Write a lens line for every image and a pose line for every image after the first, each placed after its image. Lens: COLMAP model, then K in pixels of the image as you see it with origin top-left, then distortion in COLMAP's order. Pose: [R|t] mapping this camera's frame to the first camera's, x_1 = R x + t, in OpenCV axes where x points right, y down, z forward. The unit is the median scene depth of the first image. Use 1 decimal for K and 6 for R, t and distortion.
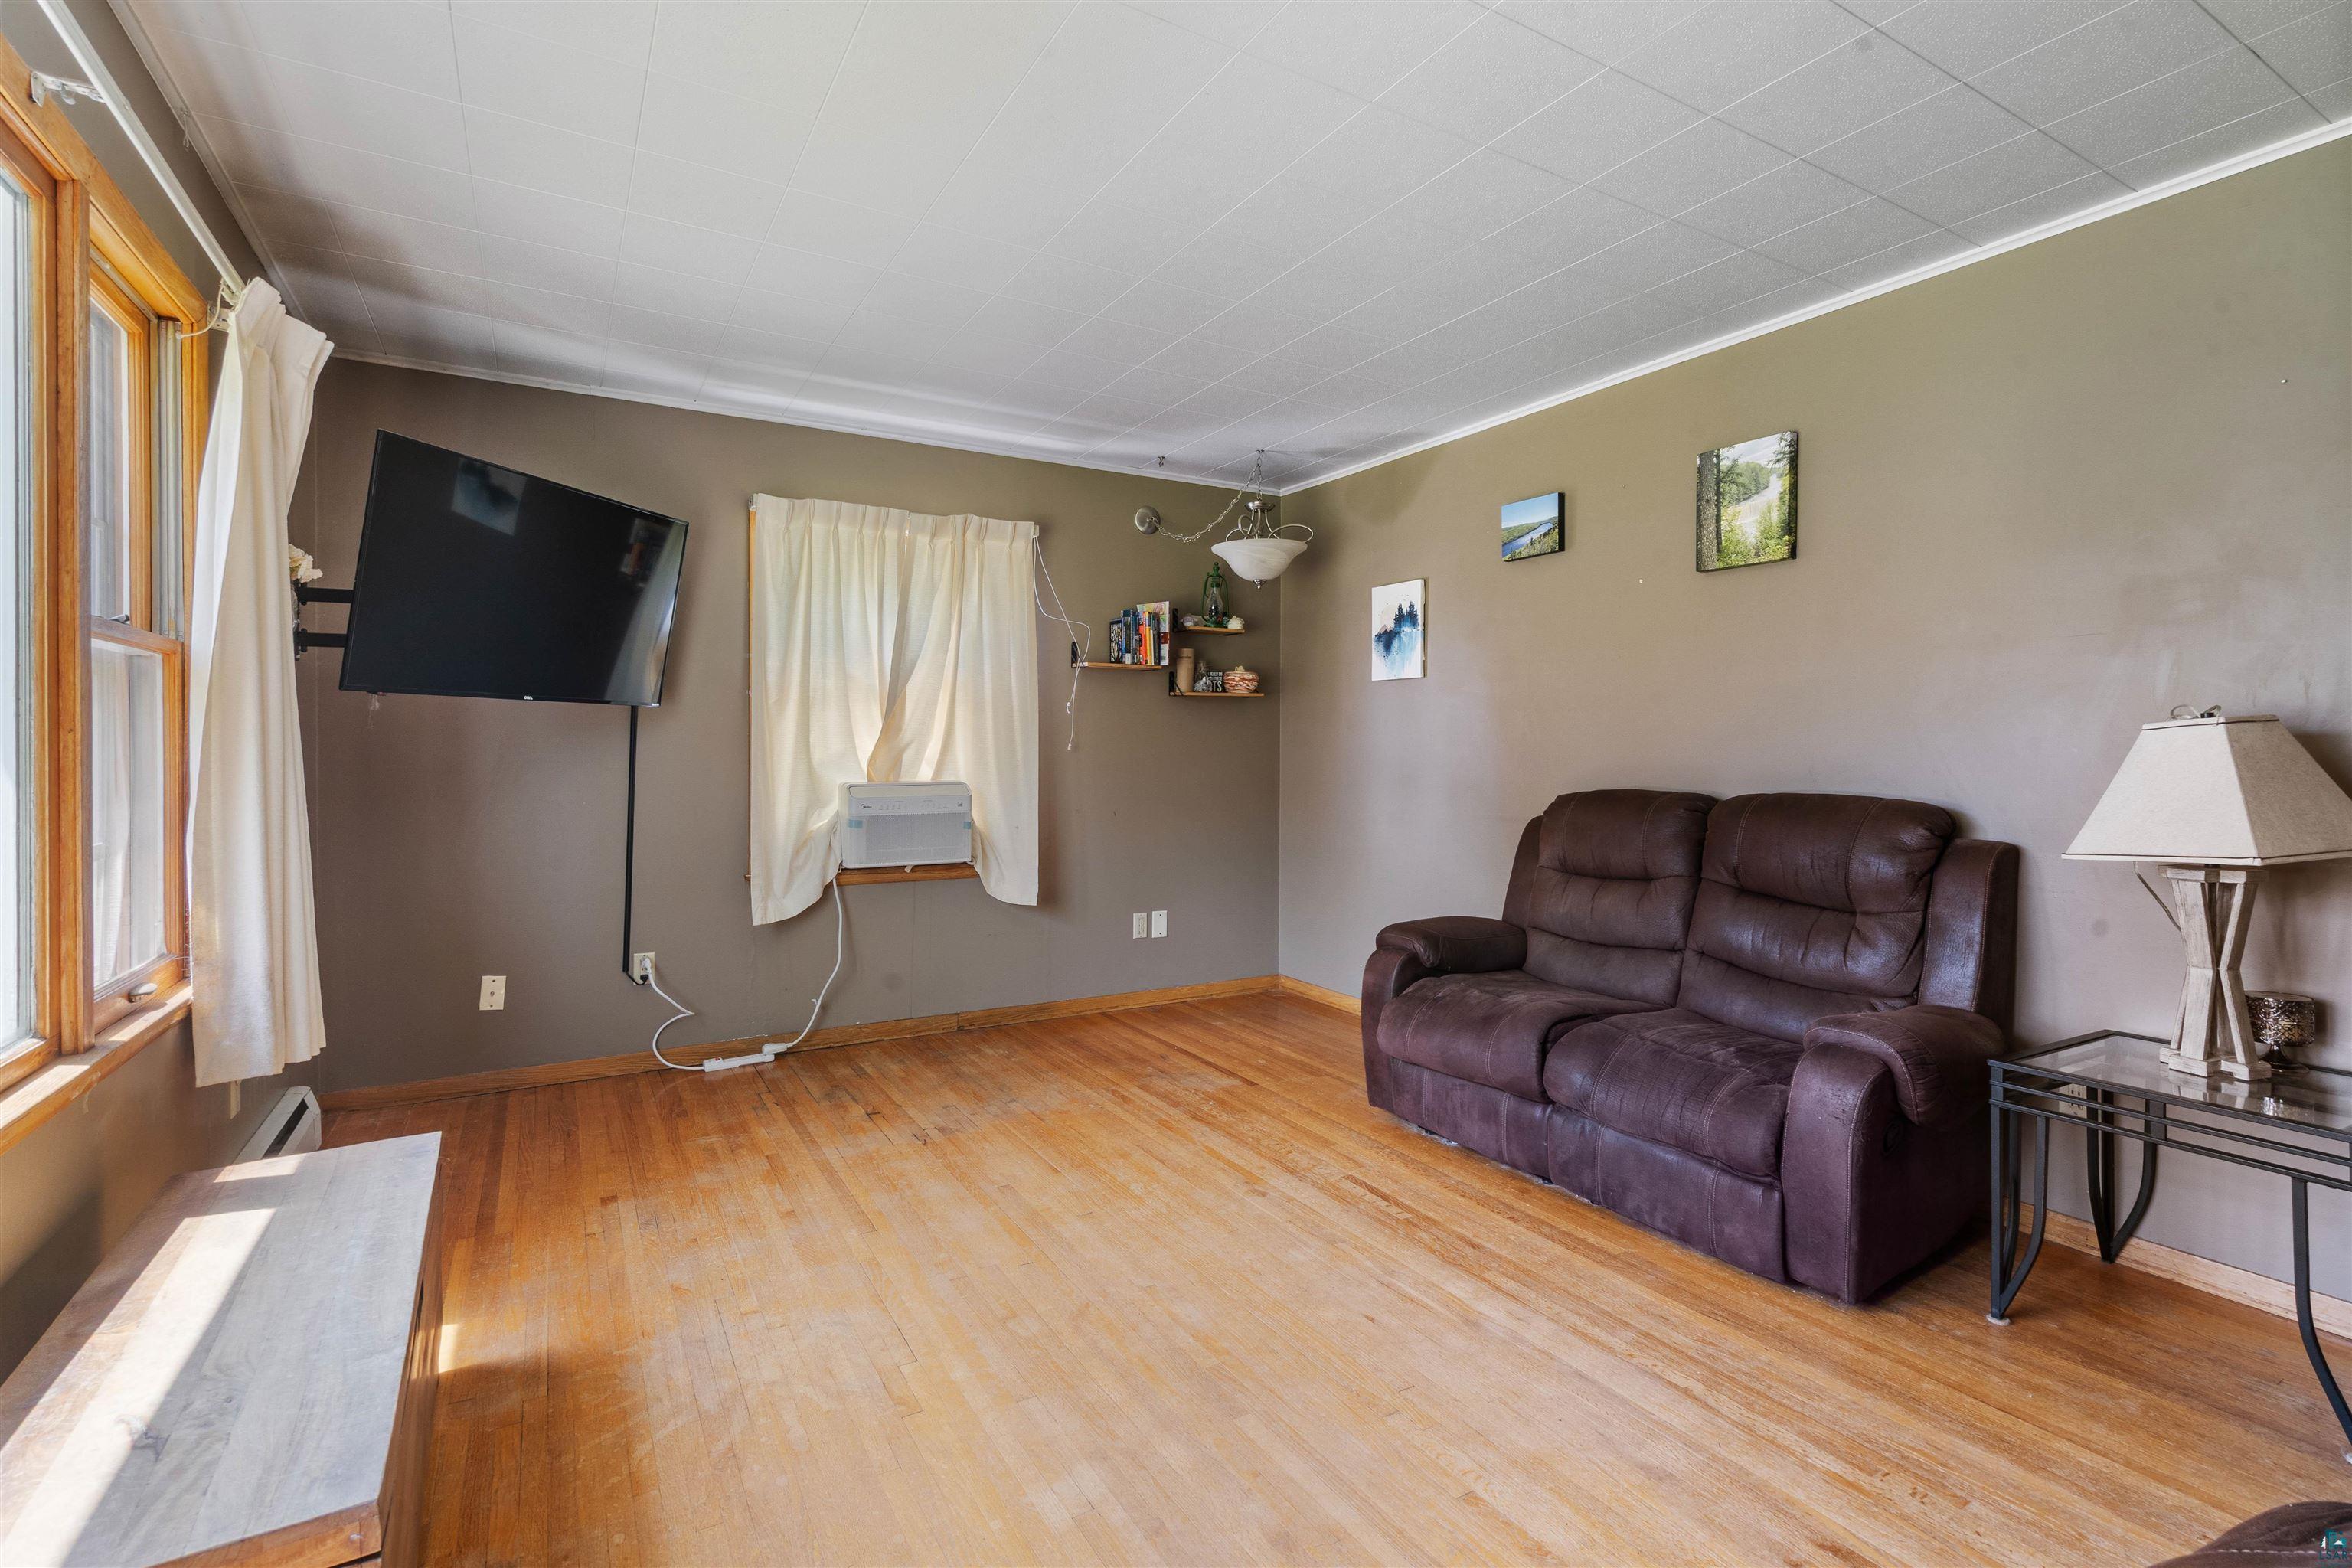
lens RADIAL K [[1082.9, 0, 1162.9], [0, 1082.9, 761.2], [0, 0, 1]] dist [-0.002307, 0.000947]
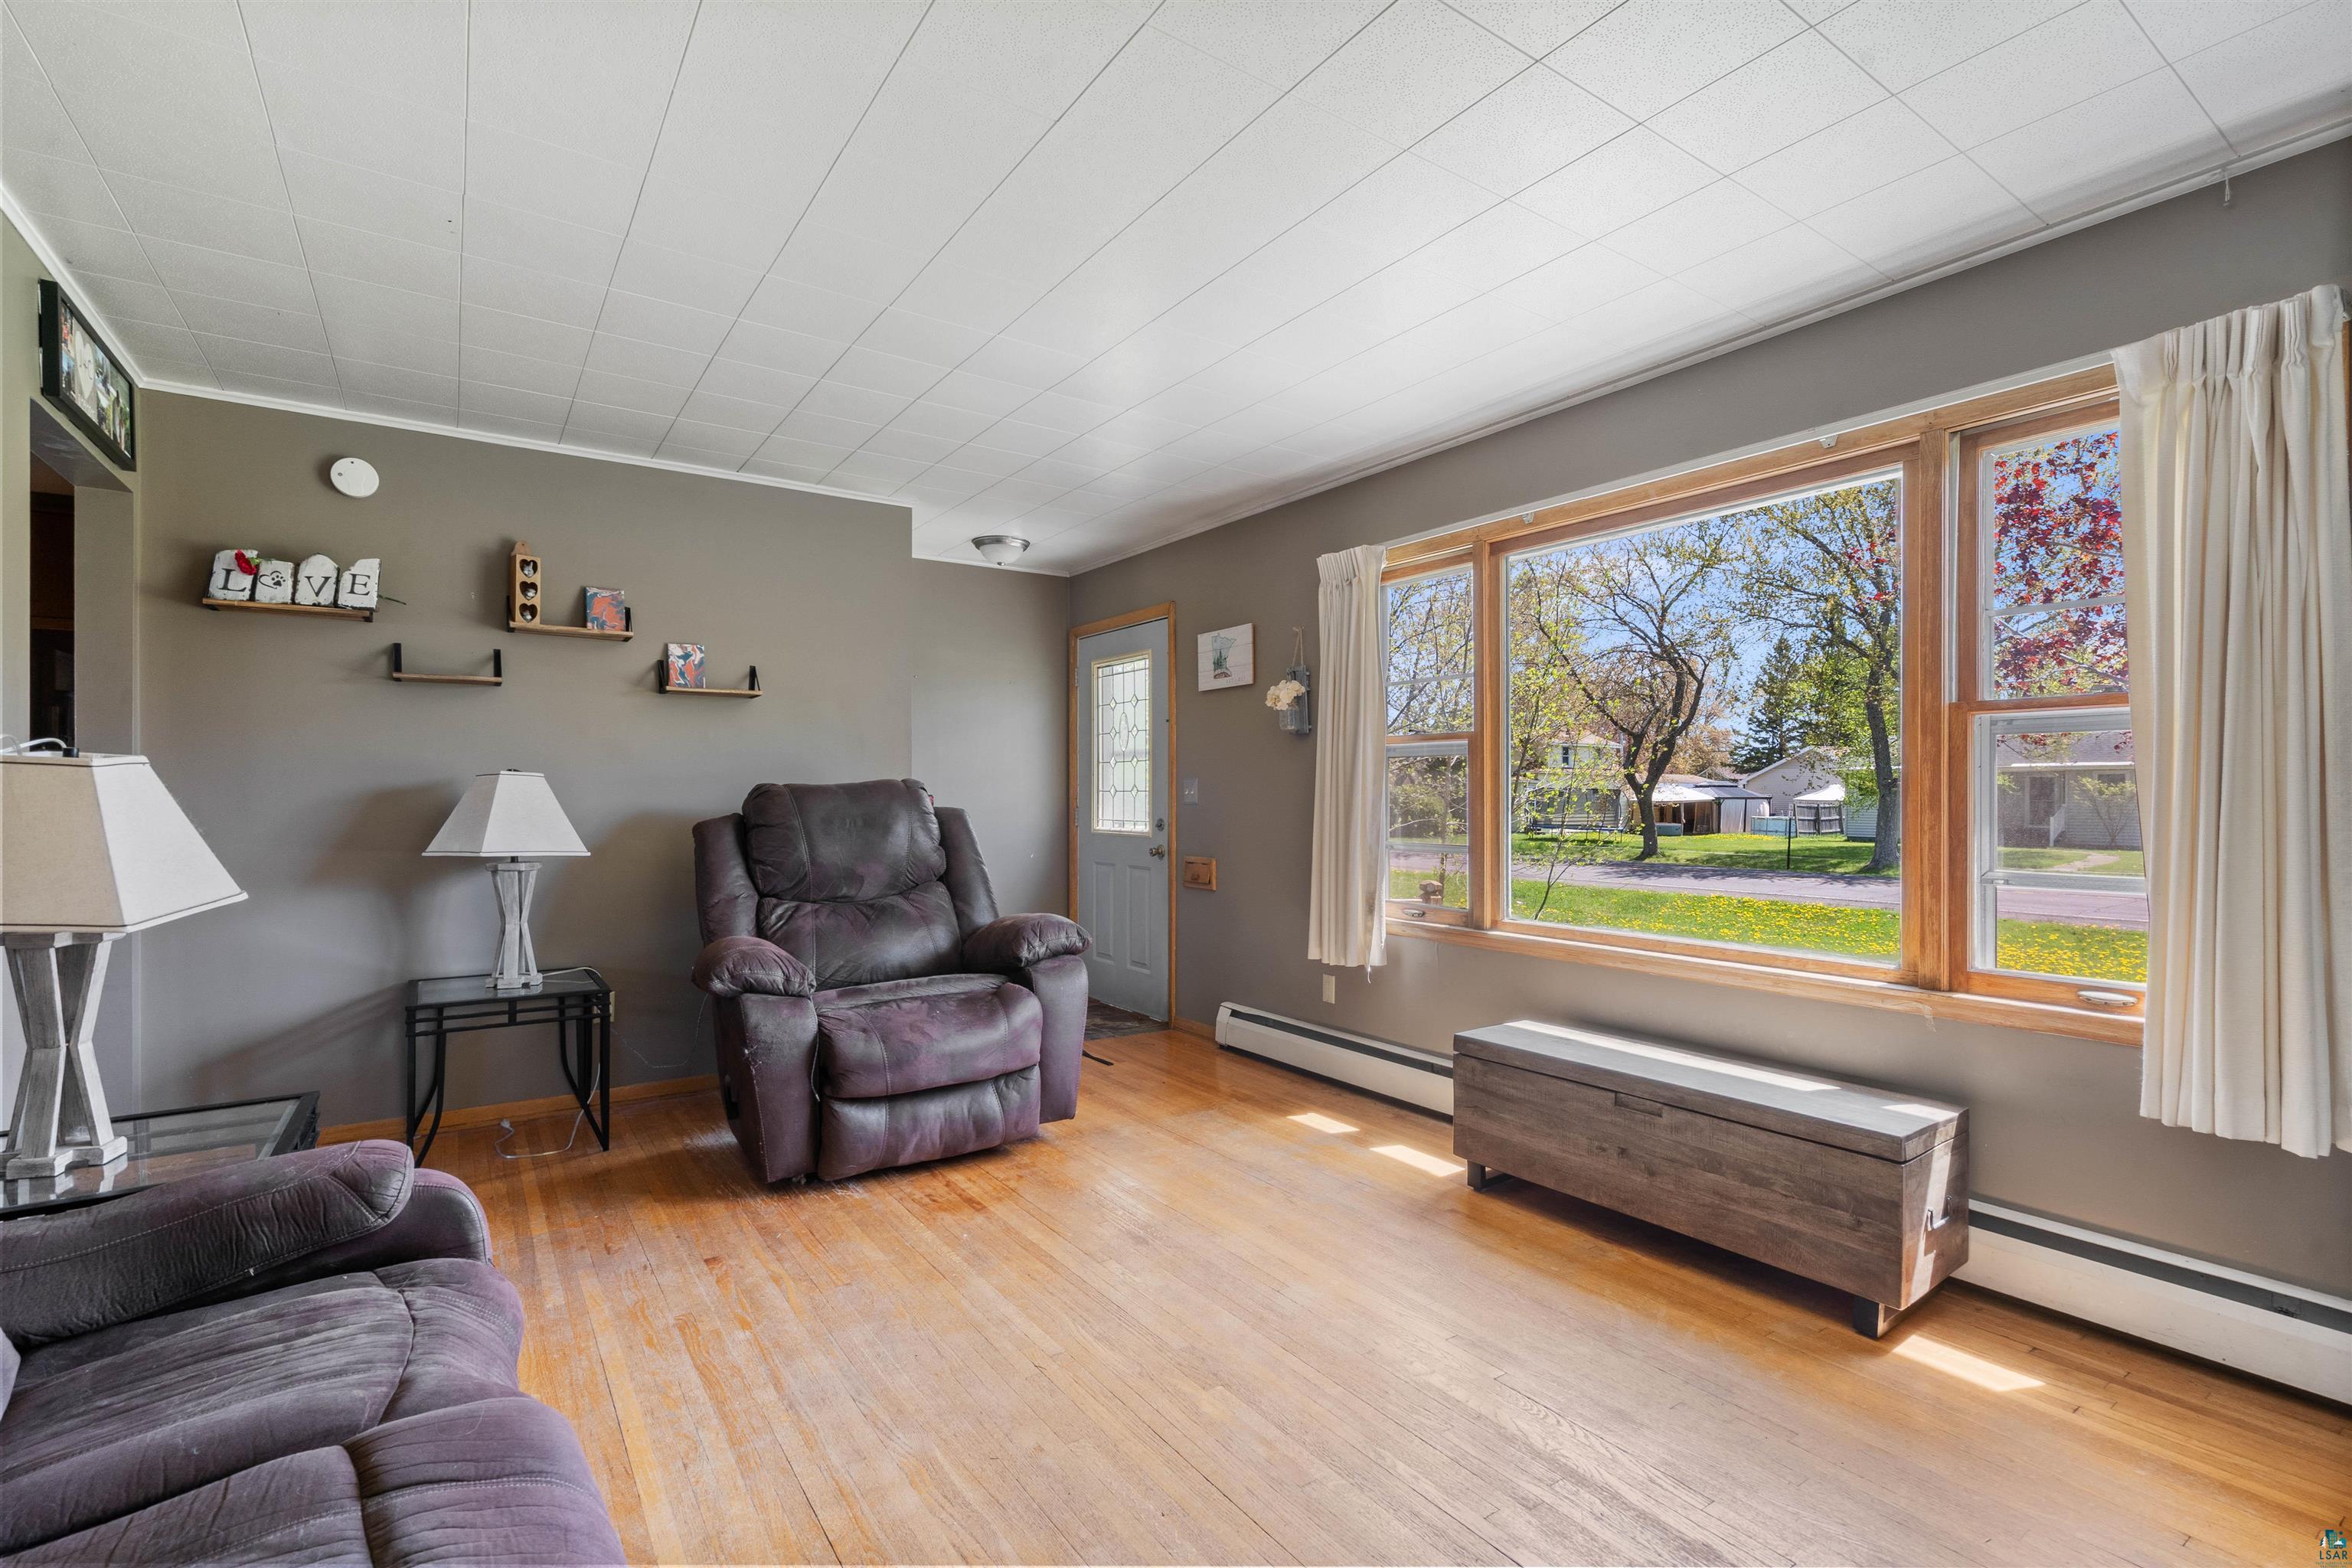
lens RADIAL K [[1064.2, 0, 1176.0], [0, 1064.2, 784.0], [0, 0, 1]] dist [-0.003737, 0.000380]
pose [[-0.997142, -0.005042, -0.075386, 0.080218], [-0.005116, 0.999987, 0.000789, -0.008313], [0.075381, 0.001173, -0.997154, 1.057148]]
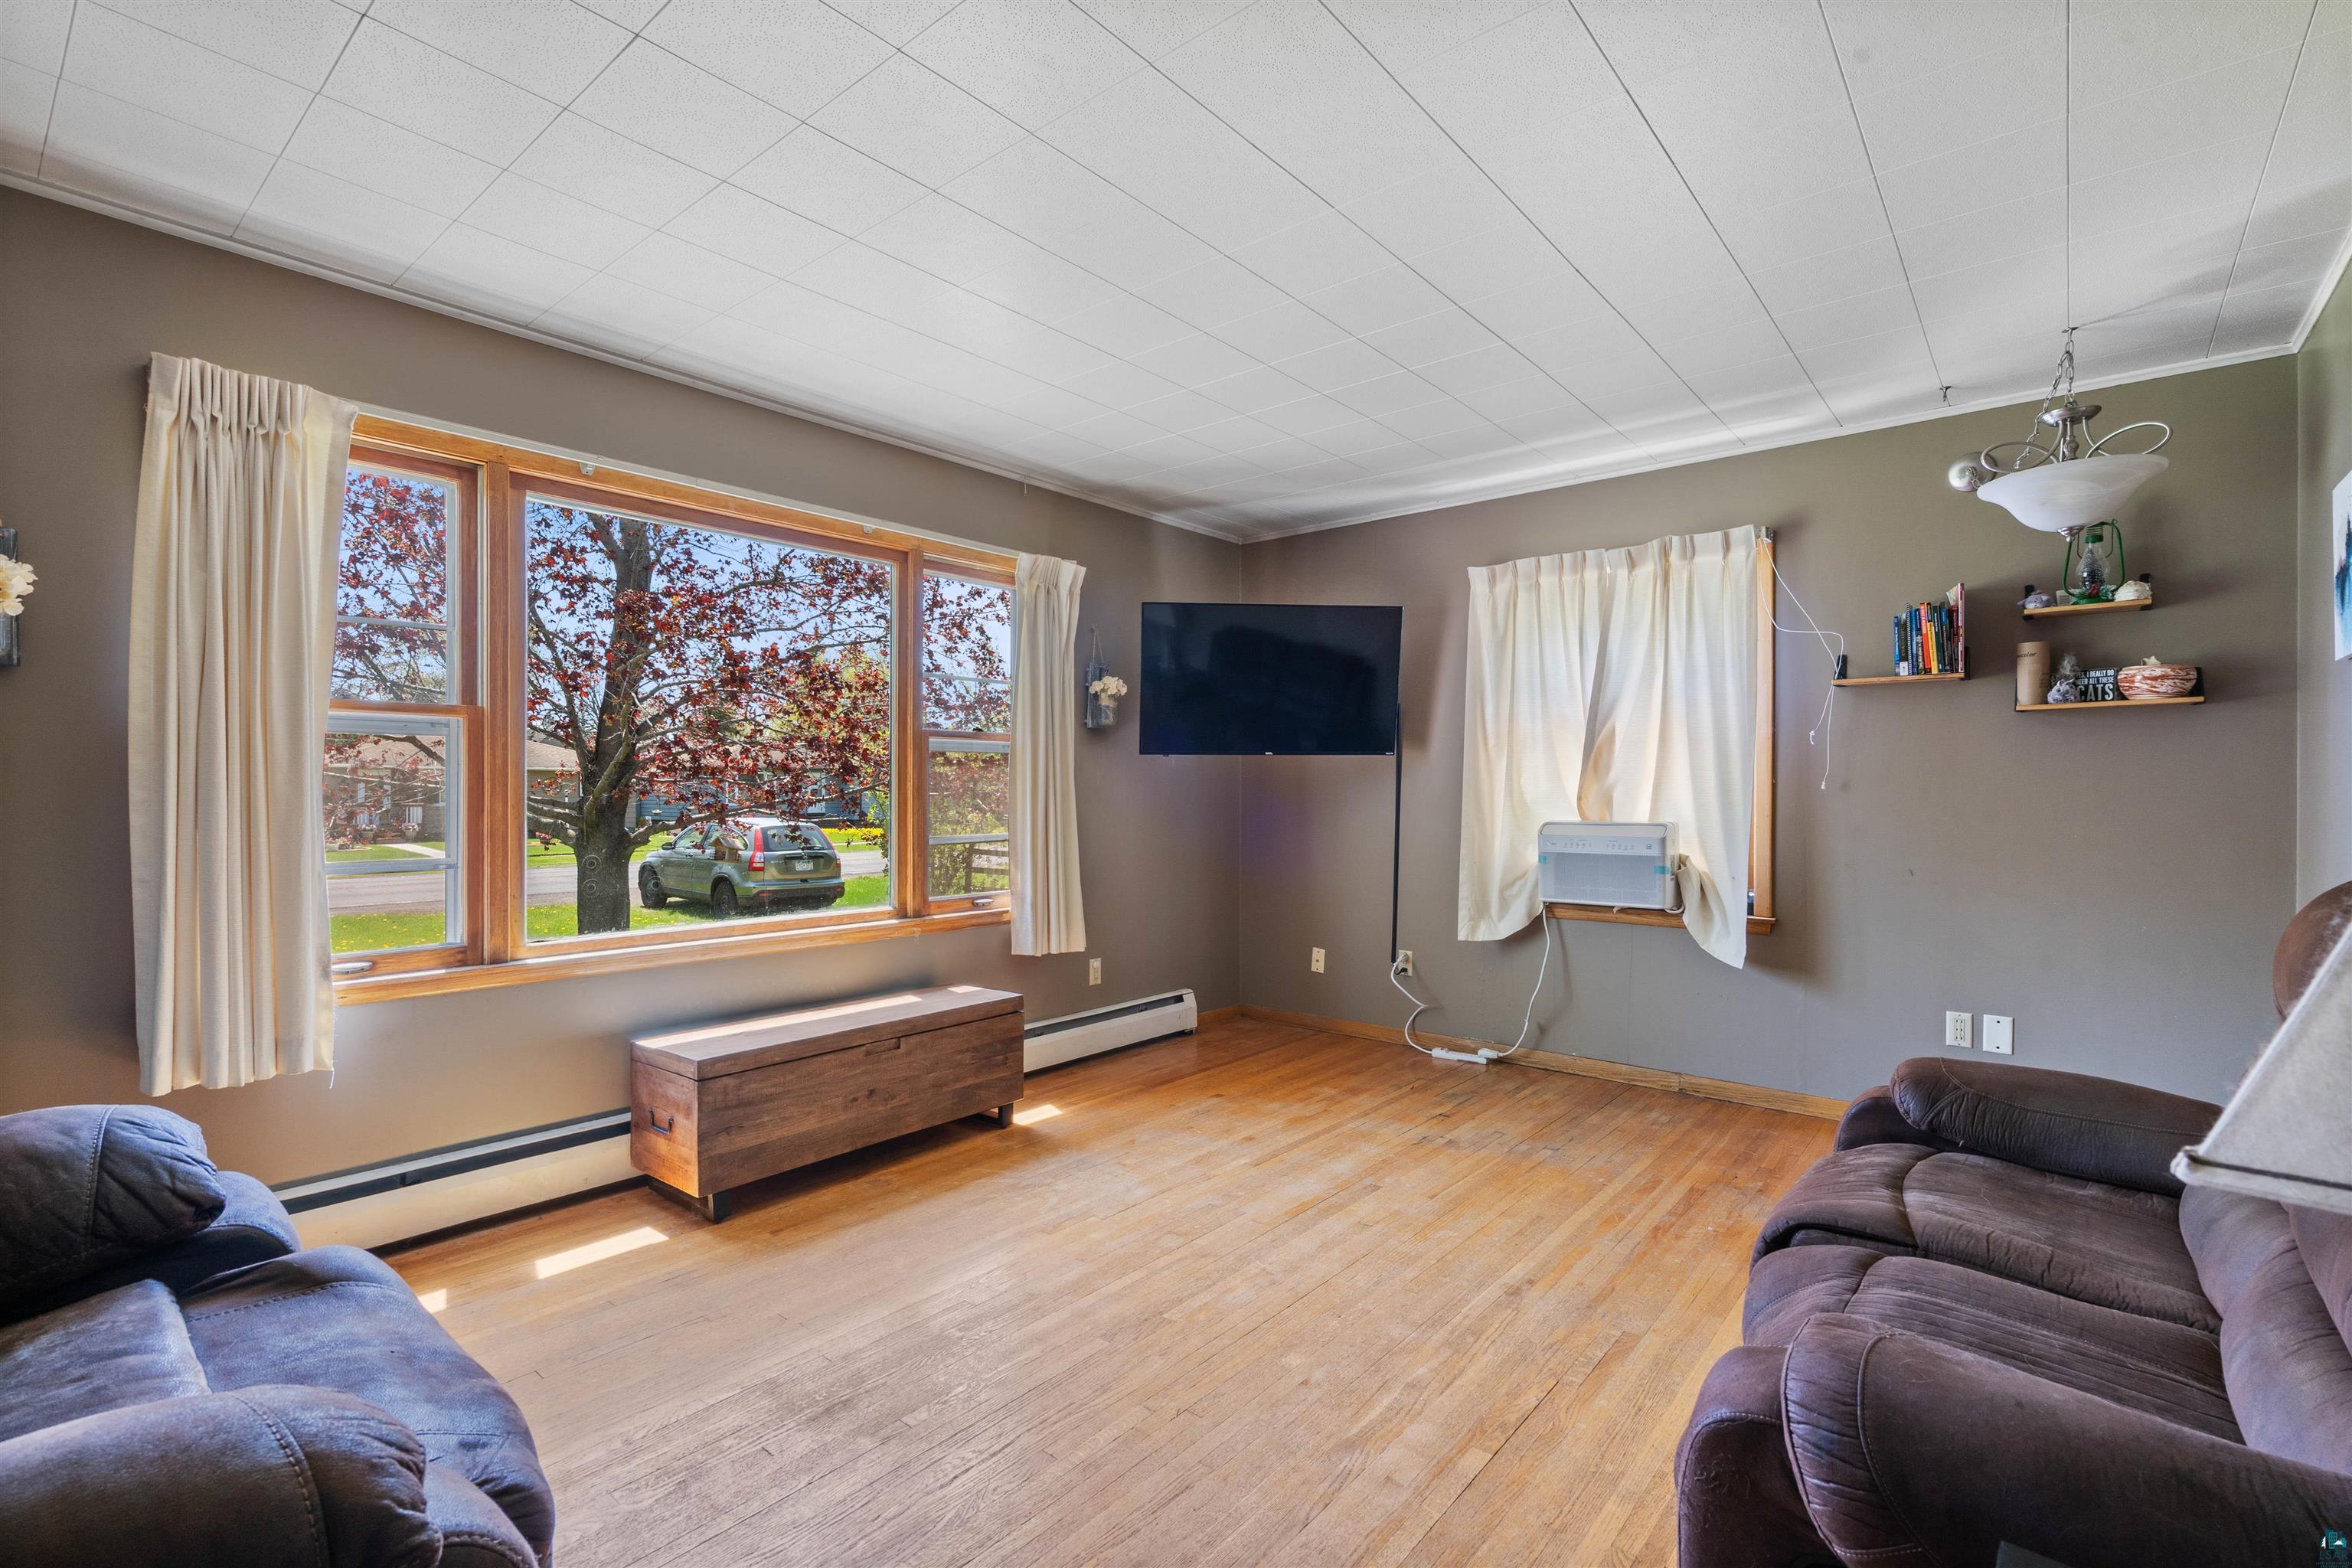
lens RADIAL K [[1064.2, 0, 1176.0], [0, 1064.2, 784.0], [0, 0, 1]] dist [-0.003737, 0.000380]
pose [[0.339718, -0.006154, -0.940507, 0.590200], [-0.010136, 0.999897, -0.010204, -0.001115], [0.940473, 0.012999, 0.339621, 0.322764]]
